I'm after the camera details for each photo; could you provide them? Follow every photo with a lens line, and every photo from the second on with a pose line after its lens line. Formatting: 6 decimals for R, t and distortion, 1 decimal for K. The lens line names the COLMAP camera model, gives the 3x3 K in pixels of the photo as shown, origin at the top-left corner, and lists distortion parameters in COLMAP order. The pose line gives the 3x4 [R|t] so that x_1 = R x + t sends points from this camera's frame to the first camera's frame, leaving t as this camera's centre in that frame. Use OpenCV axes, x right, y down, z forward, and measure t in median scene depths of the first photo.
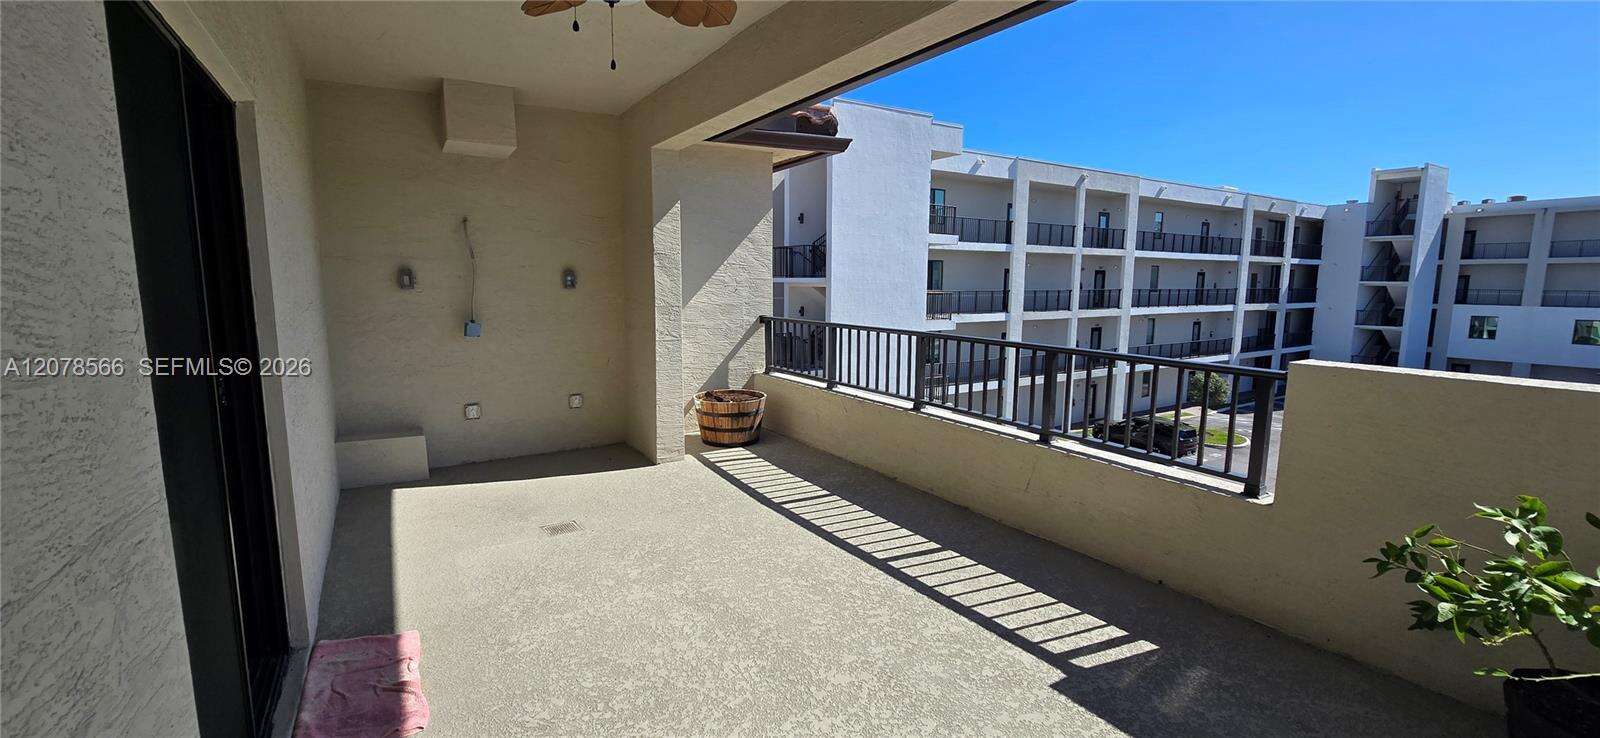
lens RADIAL K [[653.8, 0, 793.2], [0, 653.8, 373.8], [0, 0, 1]] dist [0.004368, -0.000031]
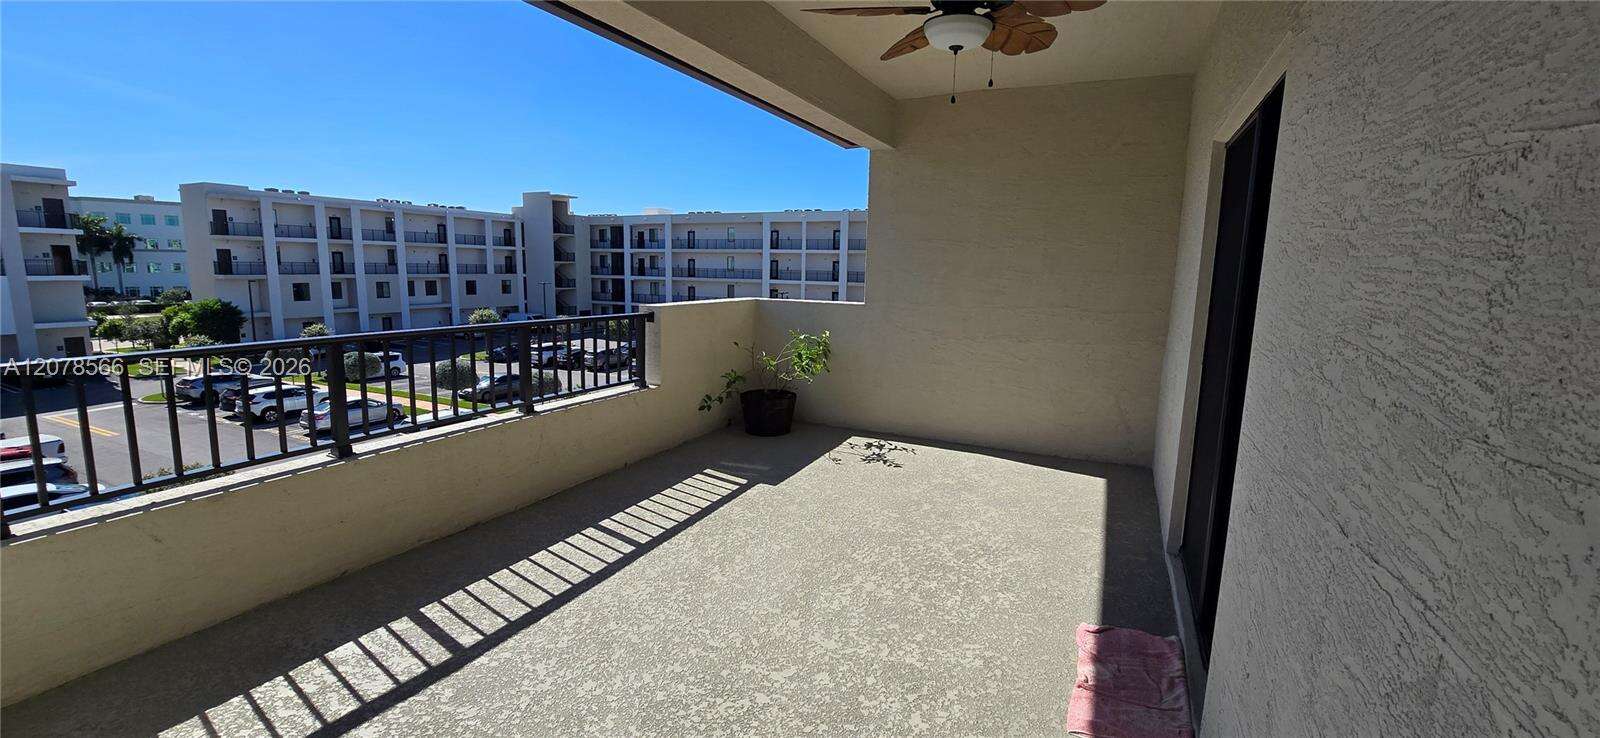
lens RADIAL K [[653.8, 0, 796.3], [0, 653.8, 359.5], [0, 0, 1]] dist [0.004368, -0.000031]
pose [[-0.525556, -0.135207, 0.839946, -0.863587], [0.100650, 0.970476, 0.219195, -0.201733], [-0.844784, 0.199740, -0.496431, 1.359373]]
